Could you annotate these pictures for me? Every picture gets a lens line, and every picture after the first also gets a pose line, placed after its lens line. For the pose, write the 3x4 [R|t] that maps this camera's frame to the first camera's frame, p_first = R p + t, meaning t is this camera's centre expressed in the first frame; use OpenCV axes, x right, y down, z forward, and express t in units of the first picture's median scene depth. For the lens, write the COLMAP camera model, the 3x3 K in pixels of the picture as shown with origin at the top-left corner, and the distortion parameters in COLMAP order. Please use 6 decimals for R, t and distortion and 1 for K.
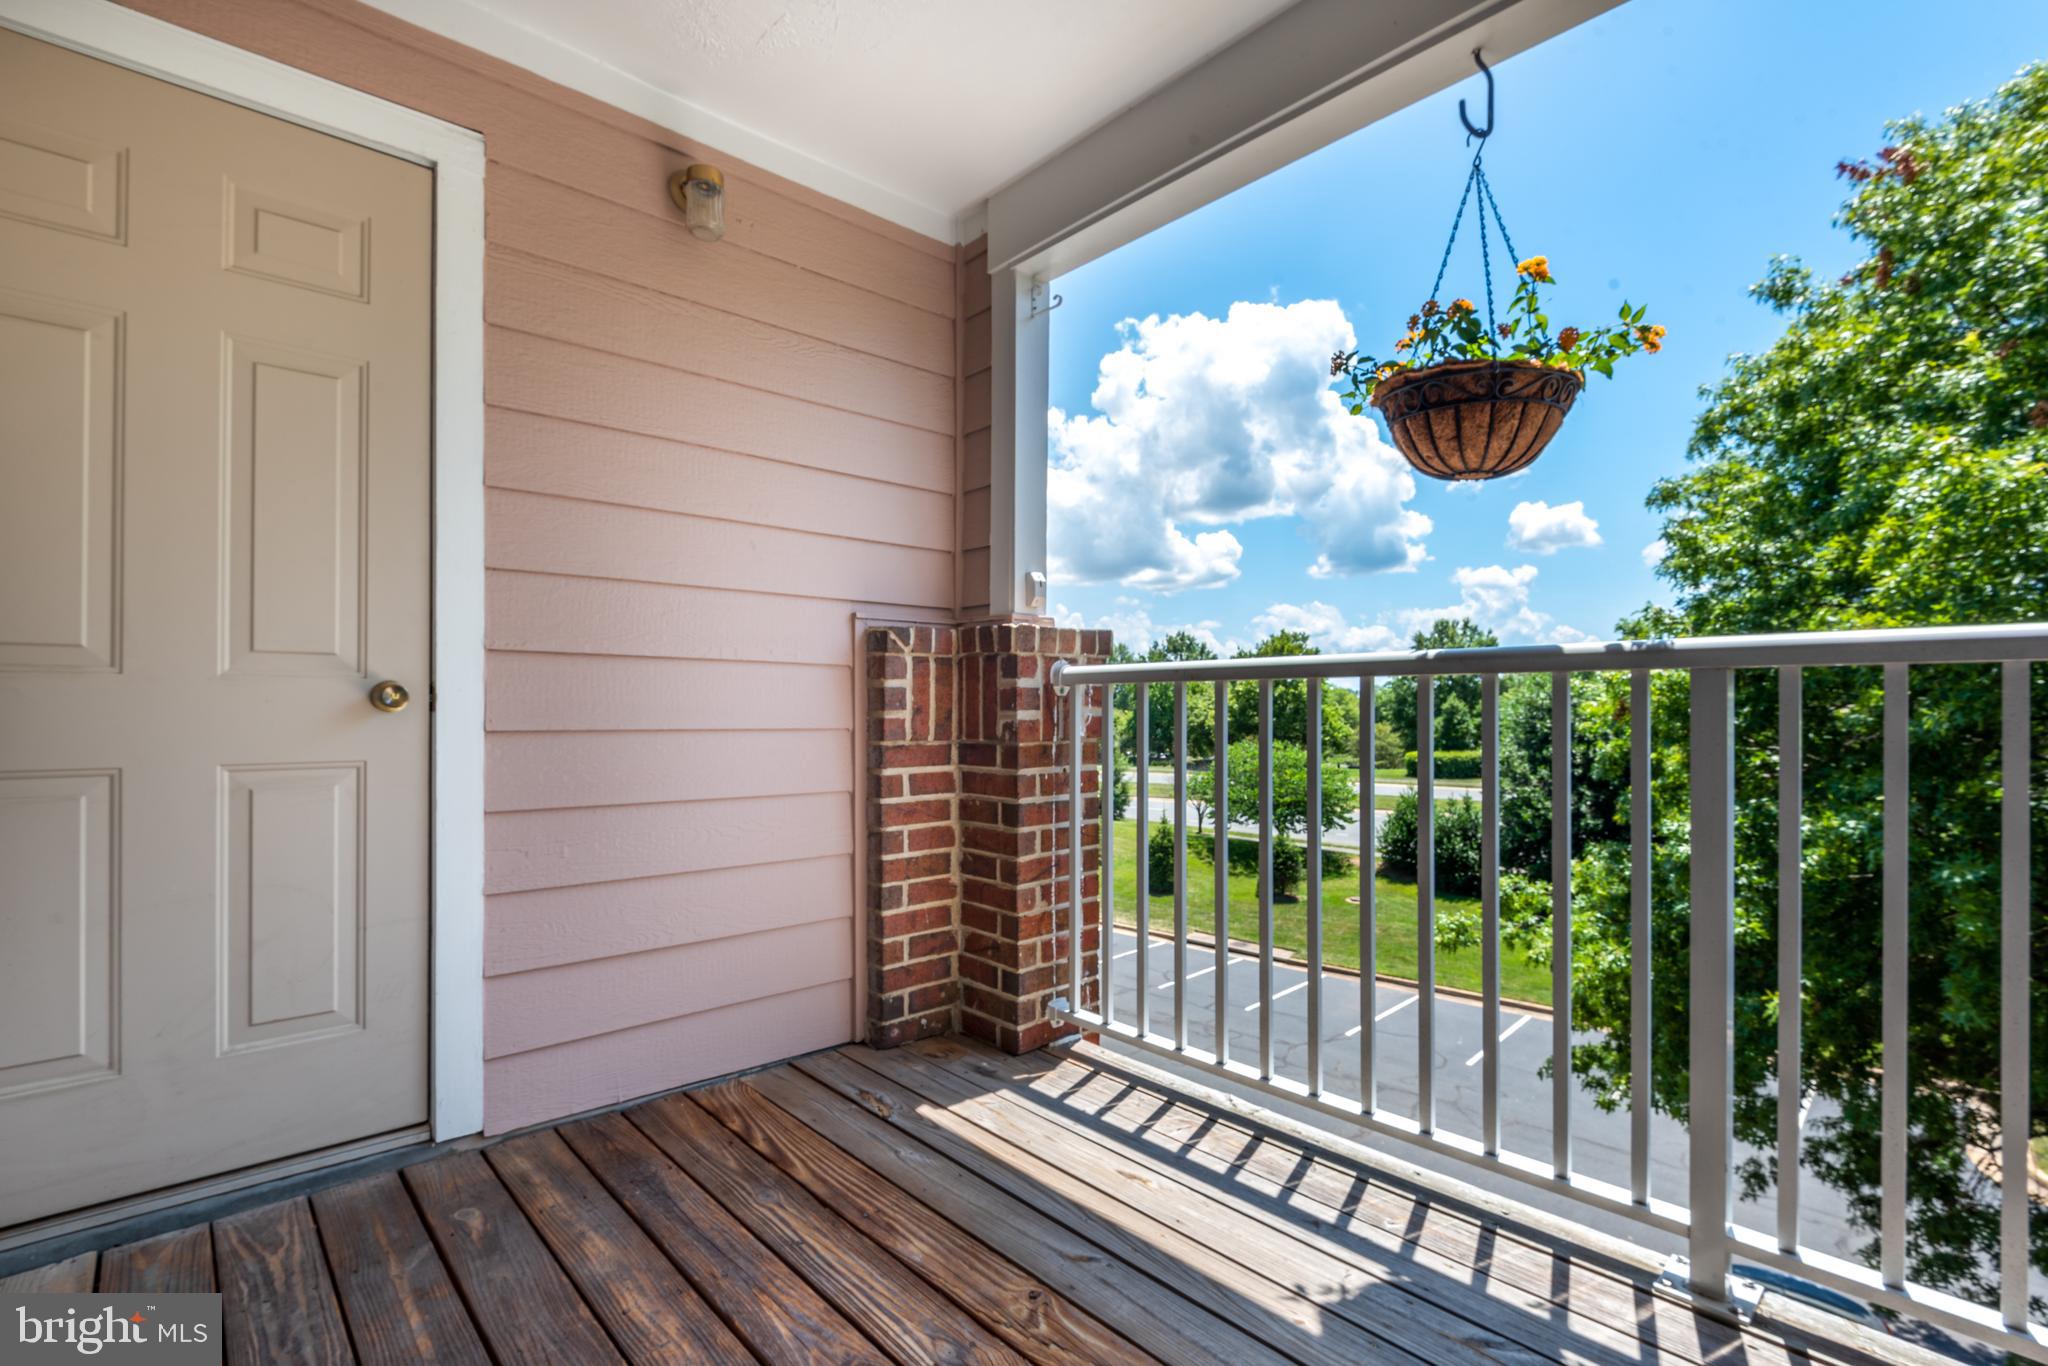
lens RADIAL K [[936.3, 0, 1027.5], [0, 936.3, 707.8], [0, 0, 1]] dist [0.045034, -0.033804]
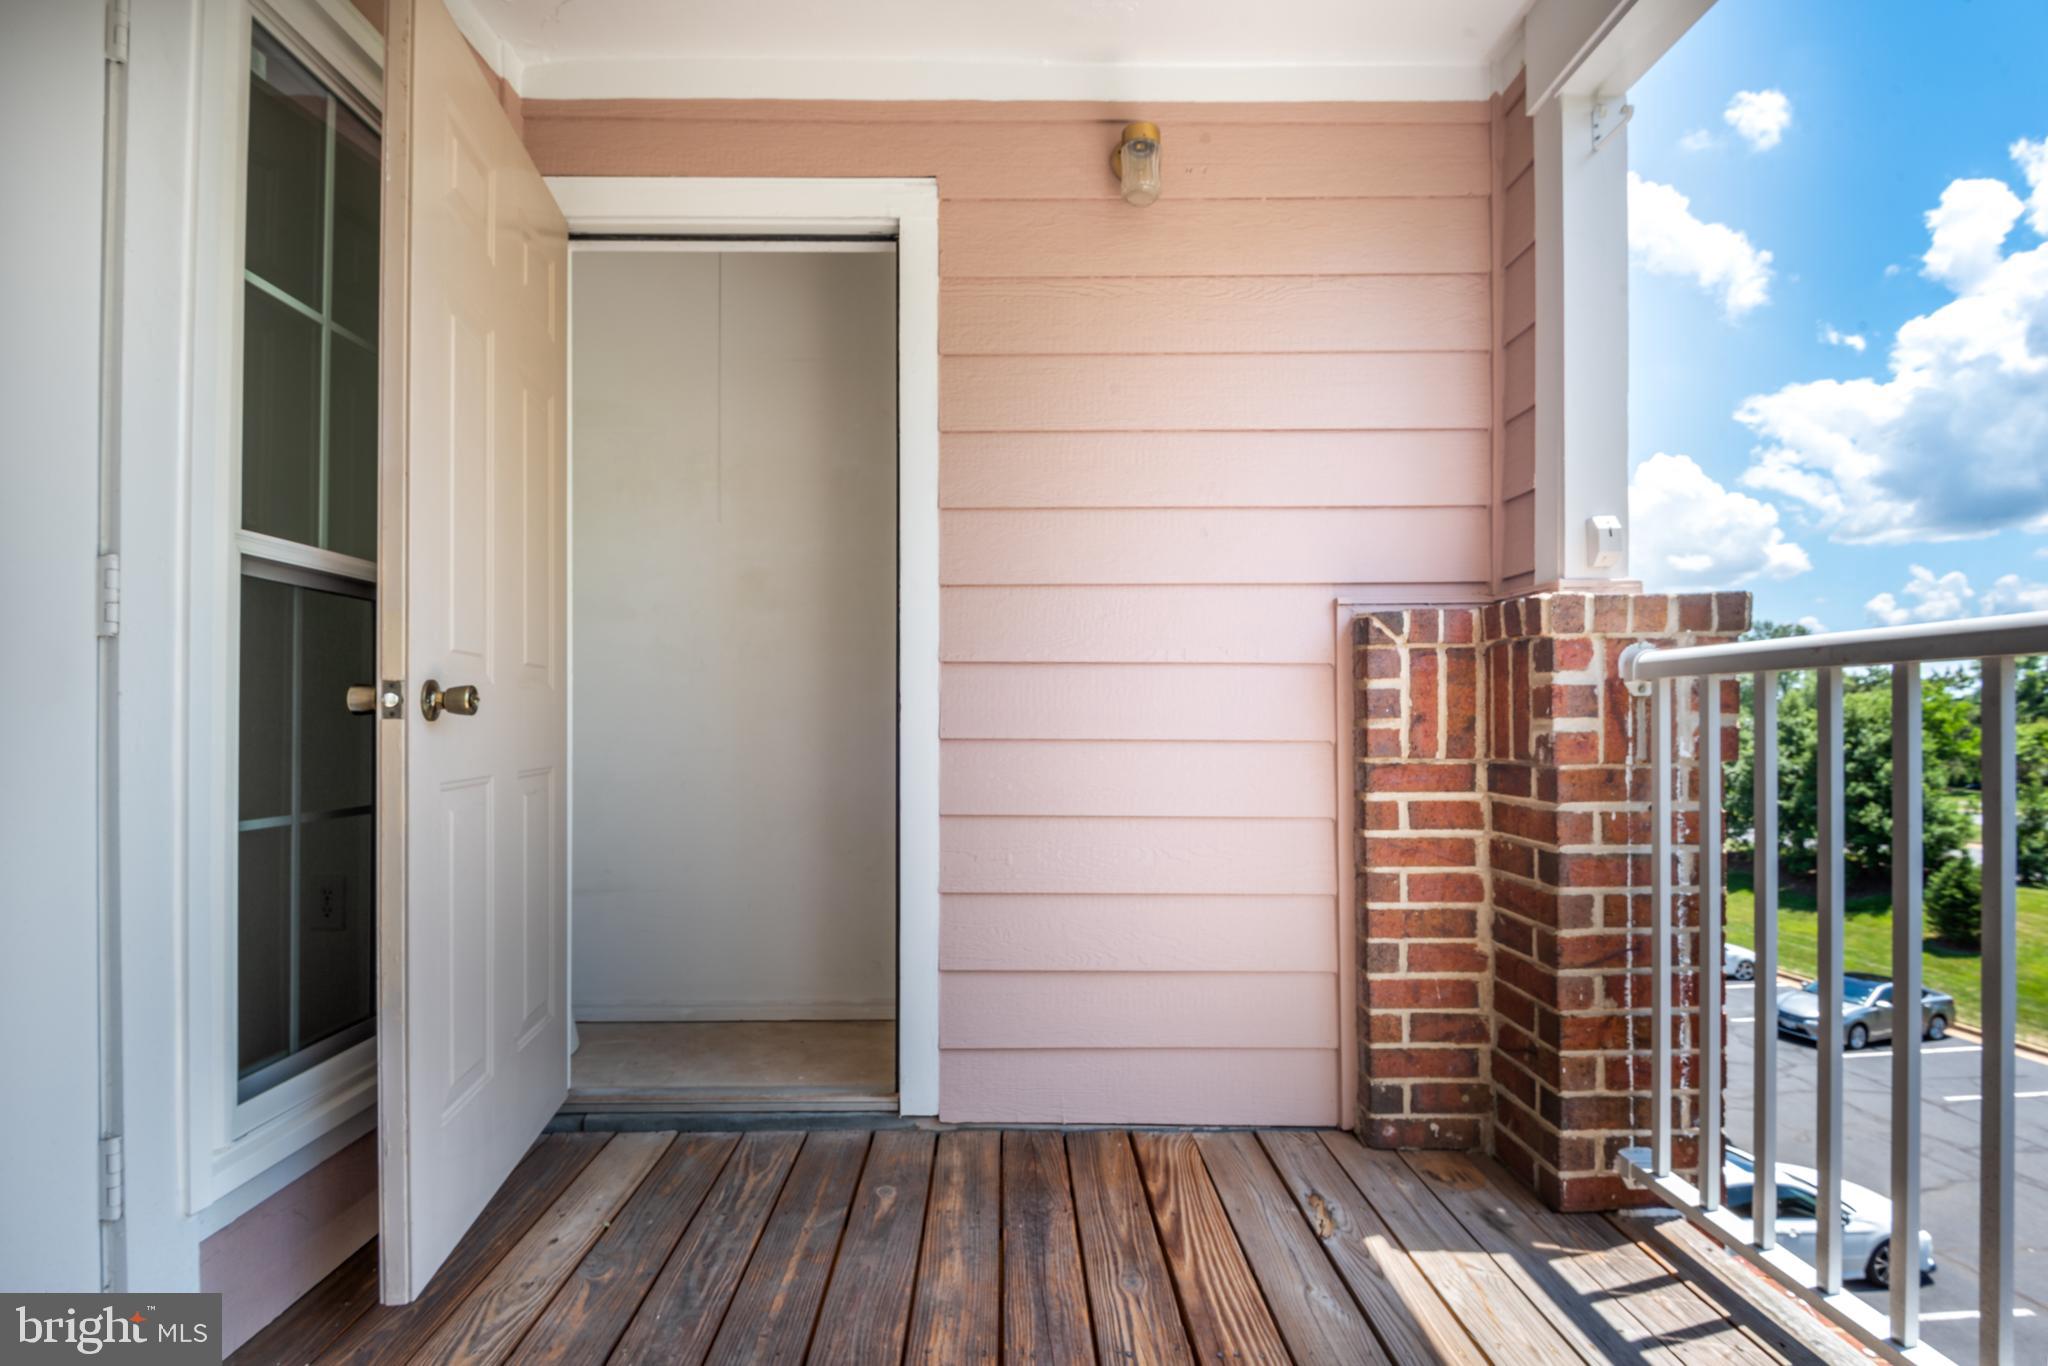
lens RADIAL K [[974.9, 0, 1017.2], [0, 974.9, 715.1], [0, 0, 1]] dist [0.032133, -0.042013]
pose [[0.744662, -0.005528, -0.667418, 0.173543], [0.003138, 0.999984, -0.004781, 0.002622], [0.667434, 0.001465, 0.744668, 0.187376]]
